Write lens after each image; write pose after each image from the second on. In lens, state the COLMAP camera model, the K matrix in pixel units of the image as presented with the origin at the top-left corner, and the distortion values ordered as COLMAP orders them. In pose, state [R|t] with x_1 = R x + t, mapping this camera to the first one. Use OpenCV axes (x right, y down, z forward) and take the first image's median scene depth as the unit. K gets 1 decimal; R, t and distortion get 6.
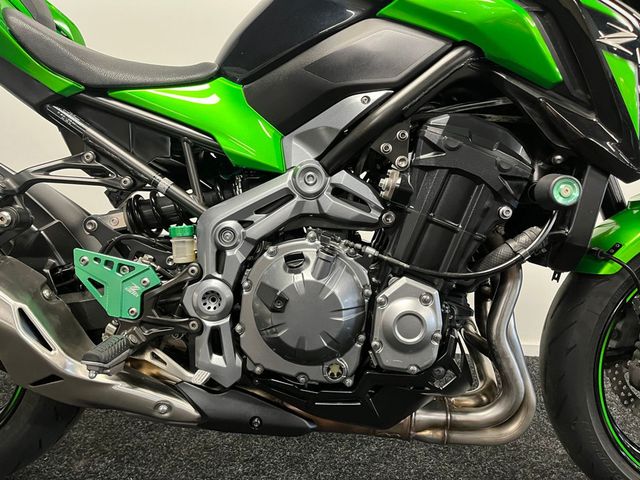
lens RADIAL K [[487.5, 0, 320.0], [0, 487.5, 240.0], [0, 0, 1]] dist [0.042049, 0.000074]
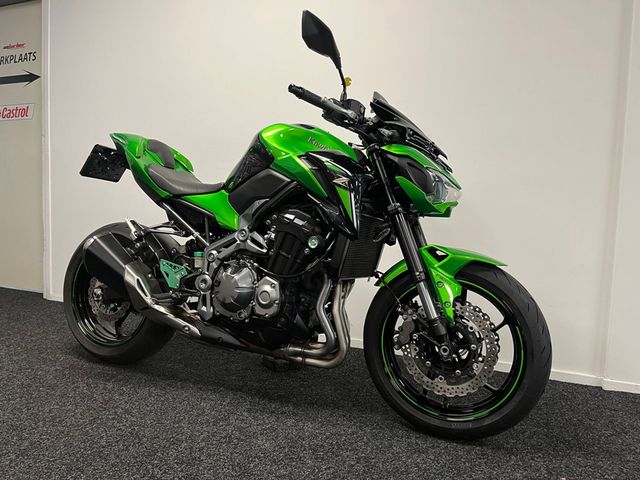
lens RADIAL K [[487.5, 0, 320.0], [0, 487.5, 240.0], [0, 0, 1]] dist [0.042049, 0.000074]
pose [[0.926646, 0.033848, -0.374408, 1.203923], [-0.071035, 0.993762, -0.085969, 0.078928], [0.369162, 0.106259, 0.923270, -1.035728]]
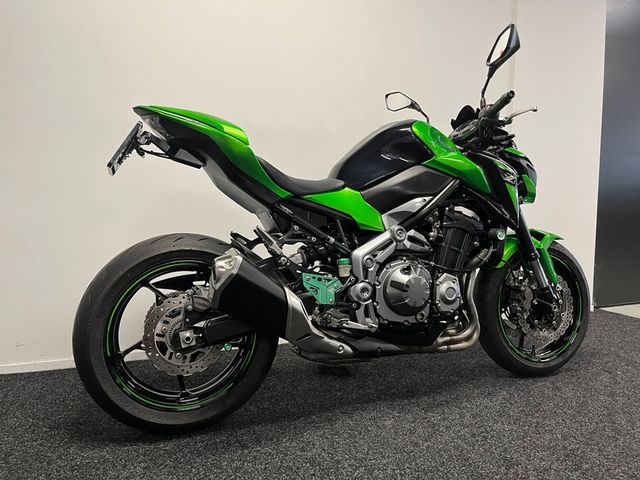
lens RADIAL K [[487.5, 0, 320.0], [0, 487.5, 240.0], [0, 0, 1]] dist [0.042049, 0.000074]
pose [[0.919627, -0.051585, 0.389390, -1.225652], [0.078193, 0.995540, -0.052785, -0.006659], [-0.384930, 0.078990, 0.919559, -0.914673]]
